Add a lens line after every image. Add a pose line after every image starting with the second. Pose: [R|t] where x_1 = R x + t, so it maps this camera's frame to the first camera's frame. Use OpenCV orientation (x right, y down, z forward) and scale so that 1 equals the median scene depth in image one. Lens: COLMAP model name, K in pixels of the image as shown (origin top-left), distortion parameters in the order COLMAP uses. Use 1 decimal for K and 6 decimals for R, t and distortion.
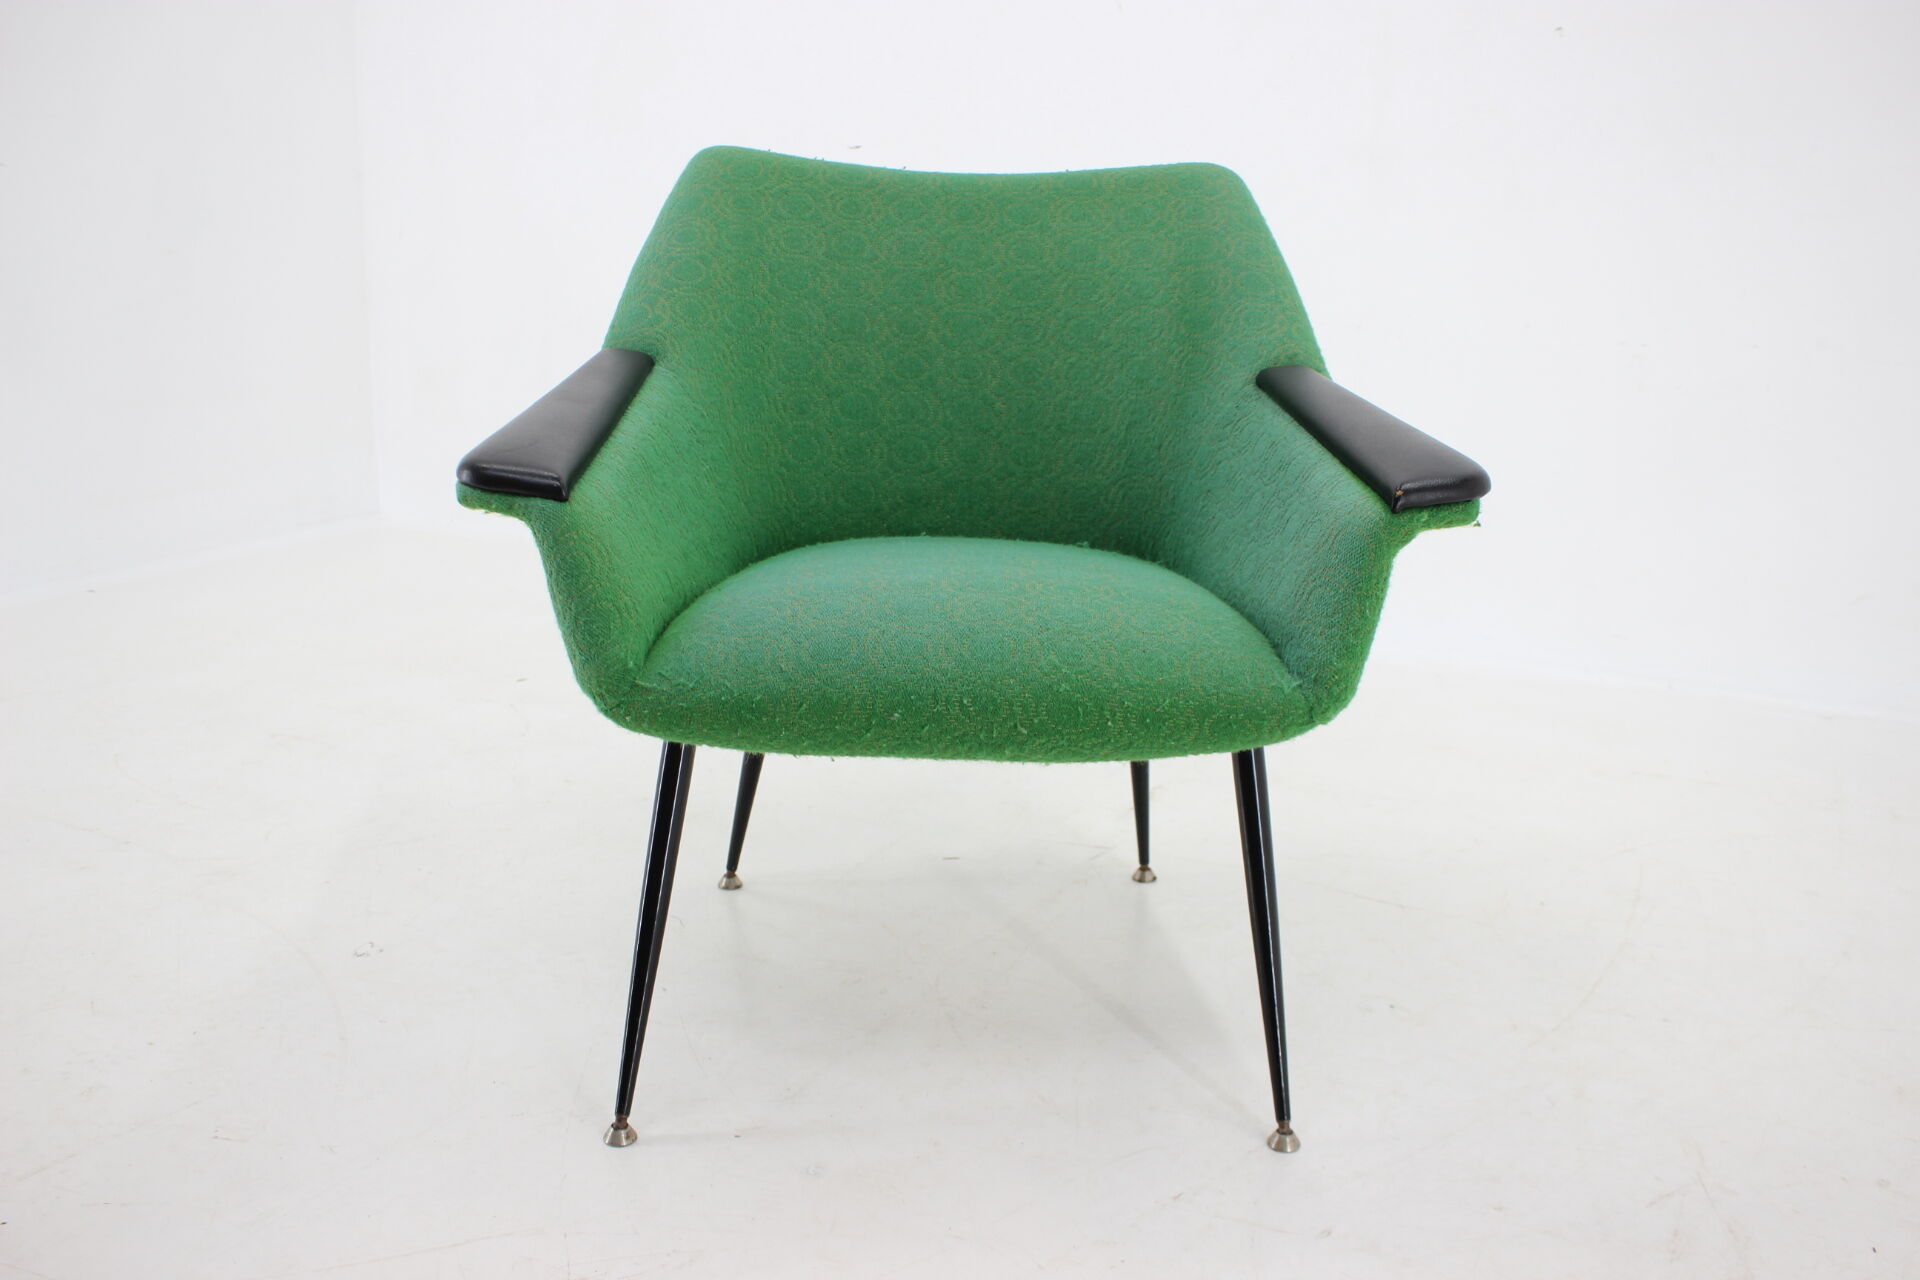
lens RADIAL K [[1709.0, 0, 959.5], [0, 1709.0, 643.5], [0, 0, 1]] dist [-0.109741, 0.061761]
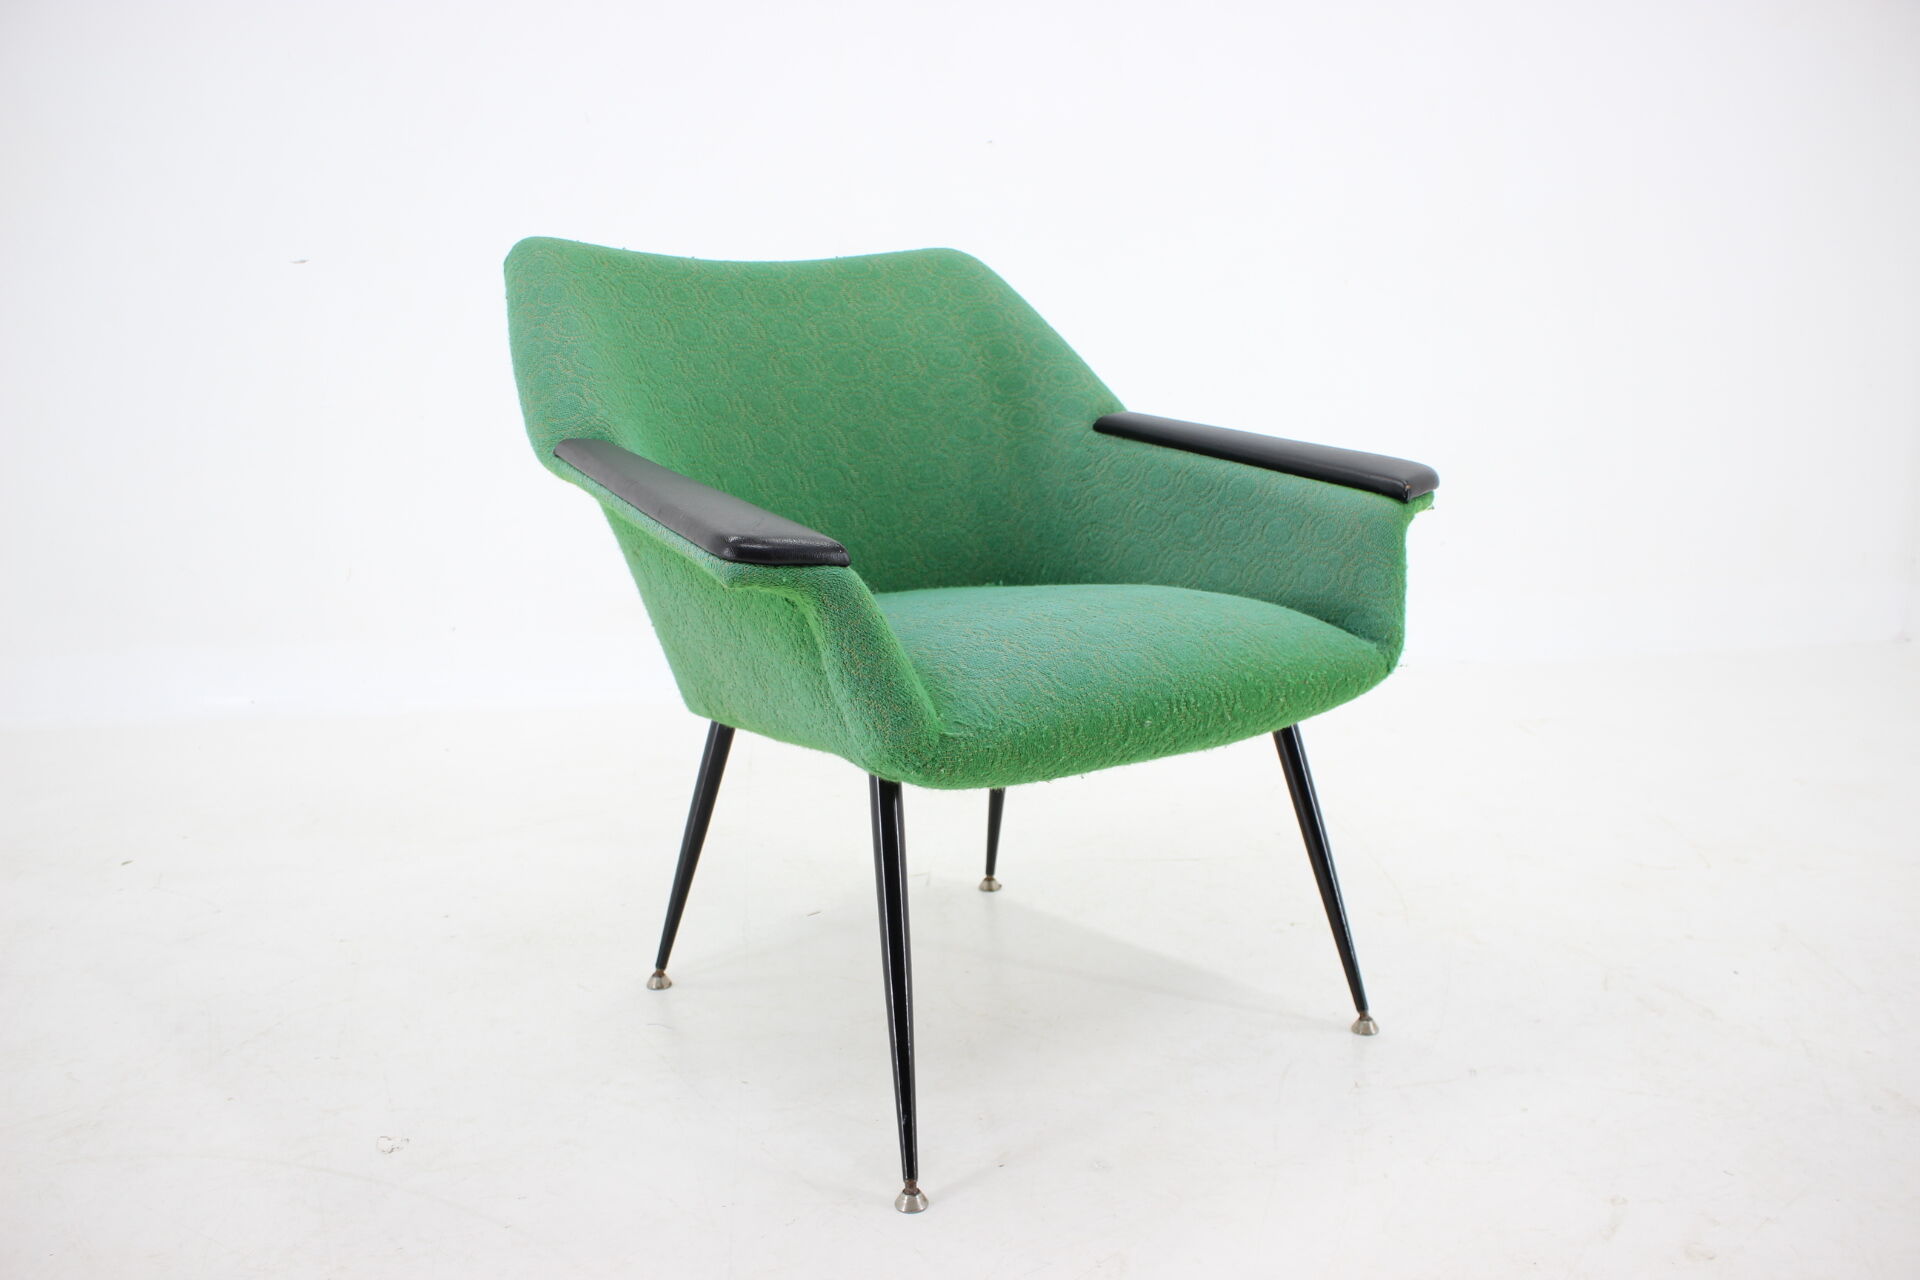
lens RADIAL K [[1631.6, 0, 950.2], [0, 1631.6, 643.2], [0, 0, 1]] dist [-0.108130, 0.032122]
pose [[0.829705, -0.139946, 0.540374, -0.519378], [0.171503, 0.985150, -0.008196, -0.016142], [-0.531203, 0.099476, 0.841385, 0.125015]]
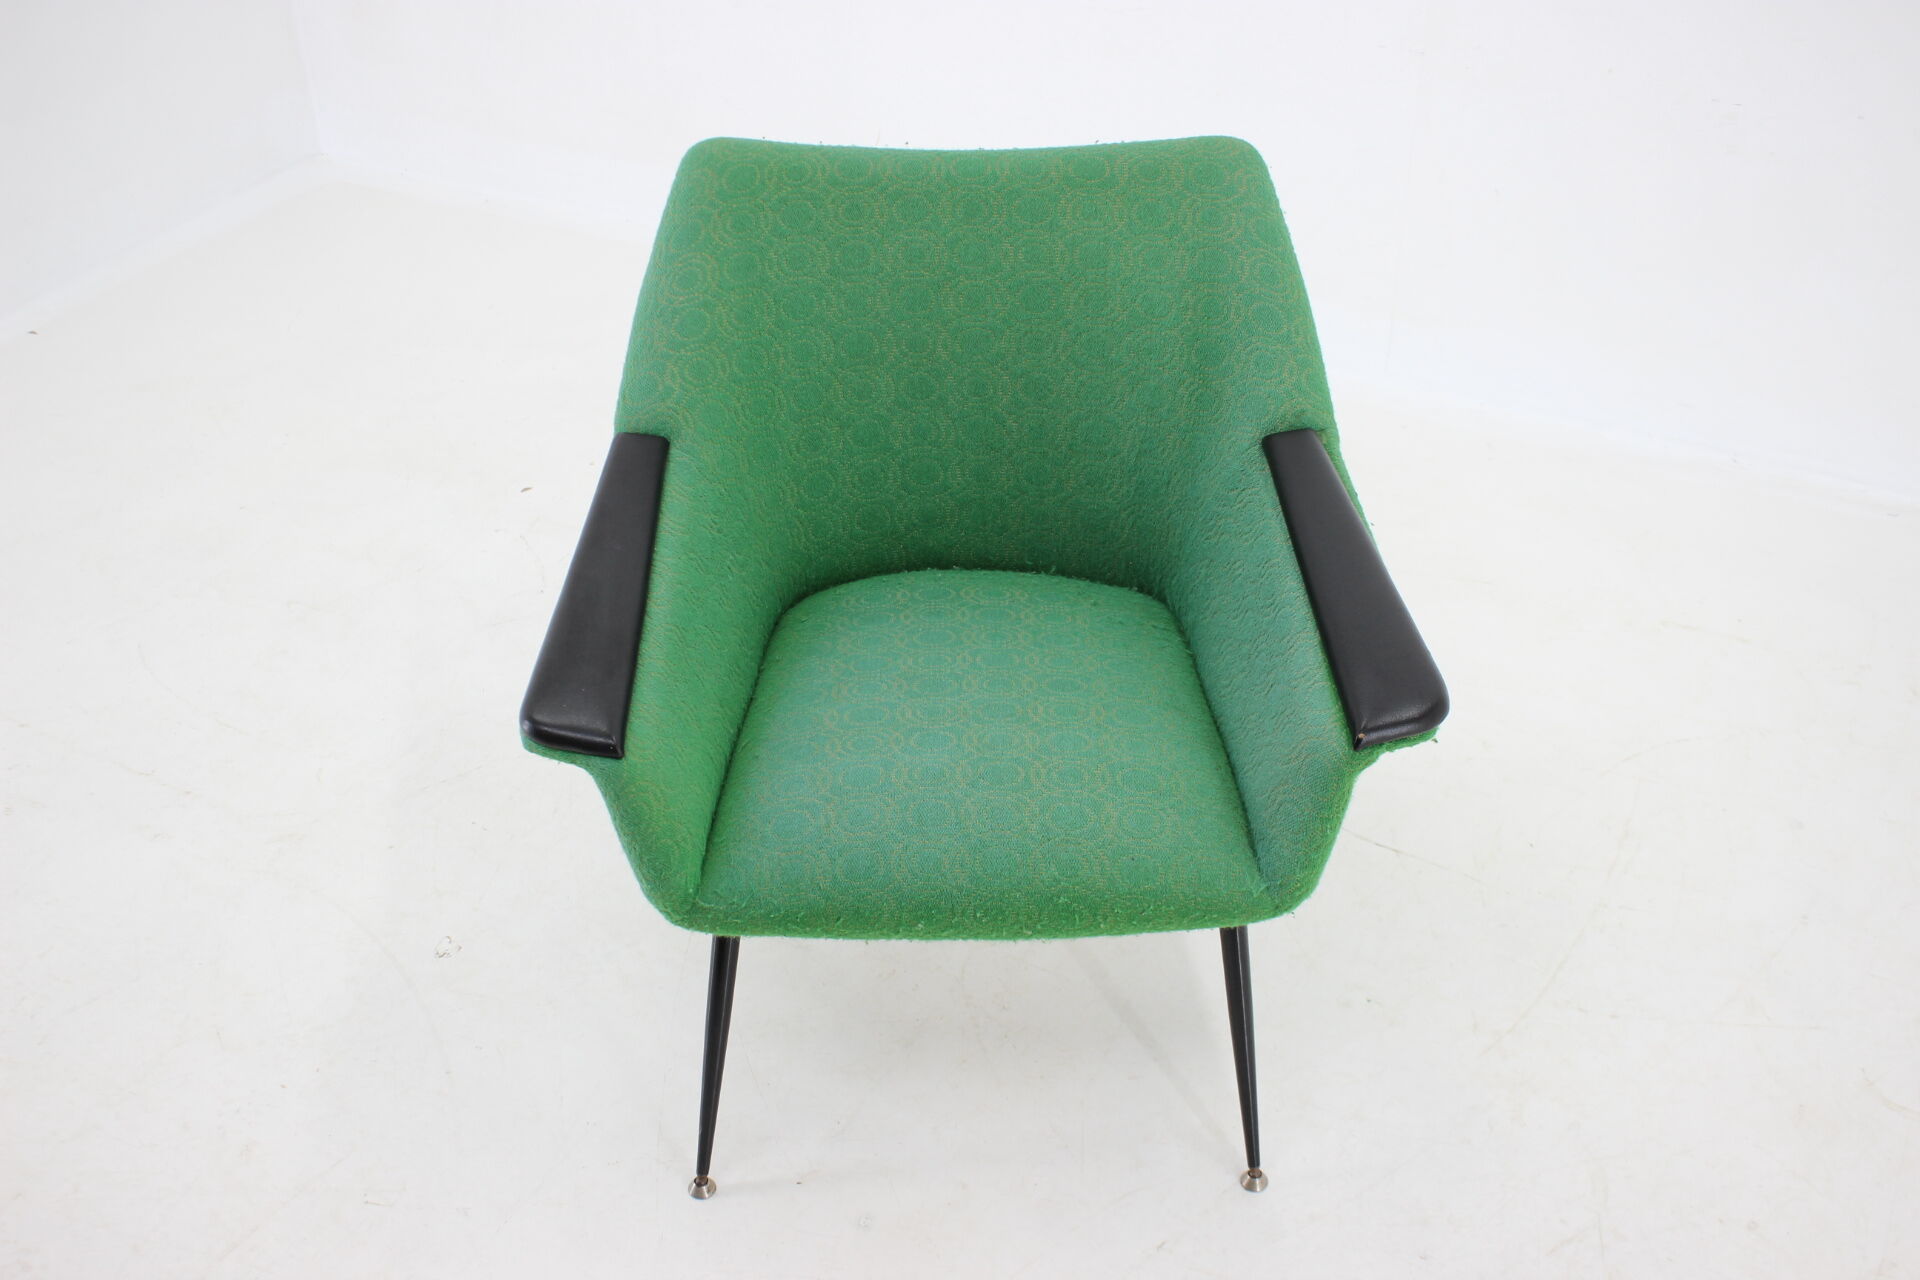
lens RADIAL K [[2075.3, 0, 962.4], [0, 2075.3, 645.0], [0, 0, 1]] dist [-0.070220, 0.000000]
pose [[0.999566, -0.020277, -0.021368, 0.019420], [0.026386, 0.938803, 0.343442, -0.459749], [0.013097, -0.343857, 0.938931, -0.199174]]
